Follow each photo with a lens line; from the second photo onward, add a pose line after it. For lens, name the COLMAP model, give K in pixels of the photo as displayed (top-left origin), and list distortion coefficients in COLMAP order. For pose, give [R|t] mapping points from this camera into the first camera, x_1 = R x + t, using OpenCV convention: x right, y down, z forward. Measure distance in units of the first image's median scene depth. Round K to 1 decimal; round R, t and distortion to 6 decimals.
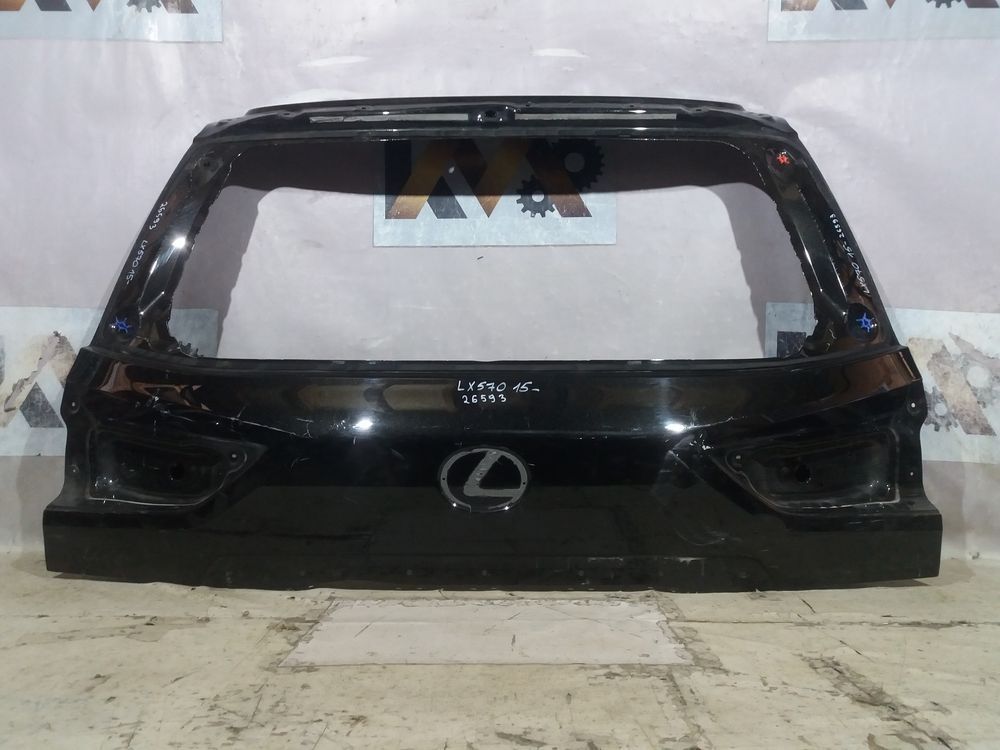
lens RADIAL K [[801.7, 0, 499.9], [0, 801.7, 369.3], [0, 0, 1]] dist [0.119403, -0.175496]
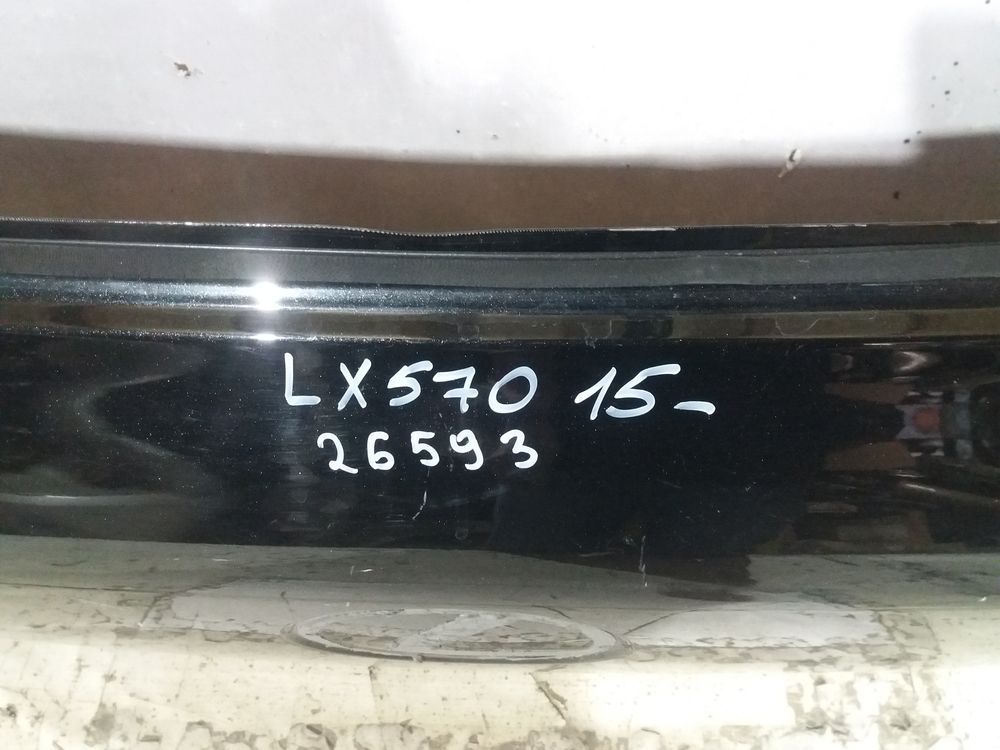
lens RADIAL K [[801.7, 0, 499.9], [0, 801.7, 369.3], [0, 0, 1]] dist [0.119403, -0.175496]
pose [[0.999396, -0.013407, -0.032060, 0.004122], [0.034343, 0.521975, 0.852269, -0.118098], [0.005308, -0.852856, 0.522120, 0.745108]]
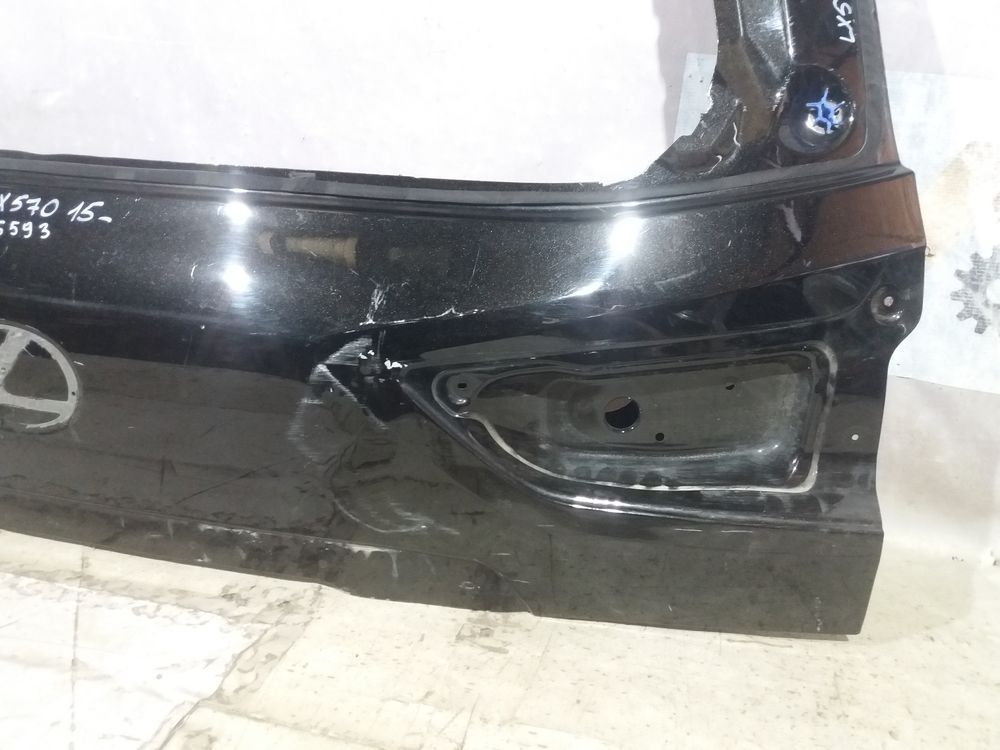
lens RADIAL K [[821.7, 0, 498.6], [0, 821.7, 380.8], [0, 0, 1]] dist [0.003580, 0.000388]
pose [[0.974996, 0.114174, -0.190647, 0.335132], [-0.047490, 0.945153, 0.323158, -0.049226], [0.217087, -0.306024, 0.926943, 0.433719]]
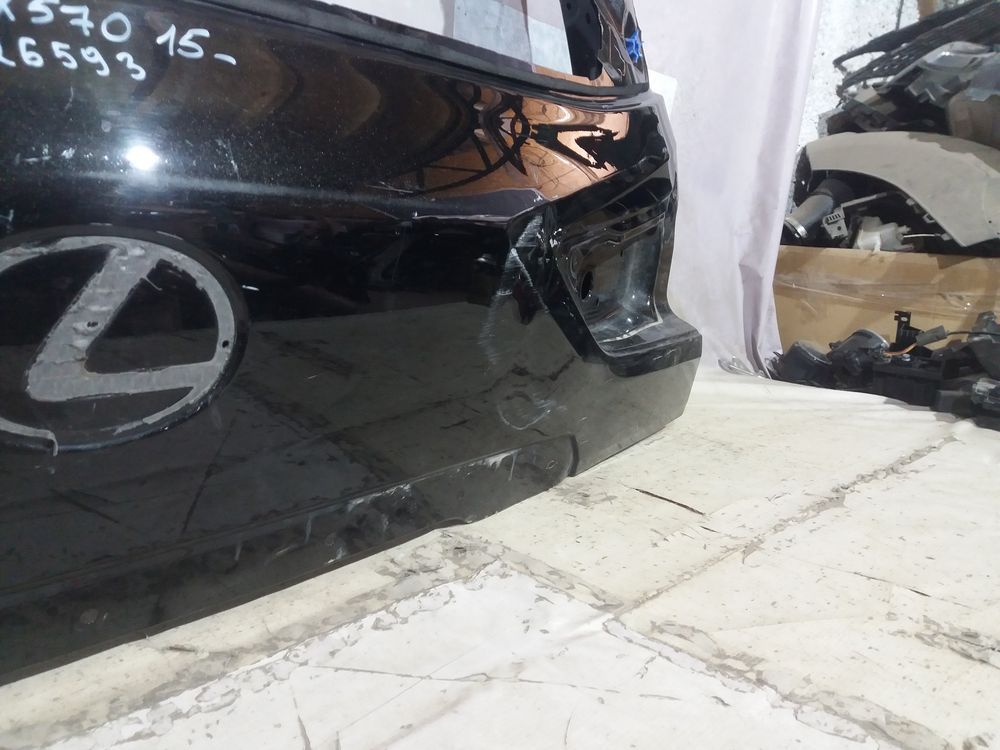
lens RADIAL K [[816.5, 0, 500.0], [0, 816.5, 375.0], [0, 0, 1]] dist [0.122614, -0.162374]
pose [[0.652412, -0.106771, 0.750305, -0.124593], [-0.089511, 0.972241, 0.216185, 0.055698], [-0.752559, -0.208203, 0.624745, 0.554169]]
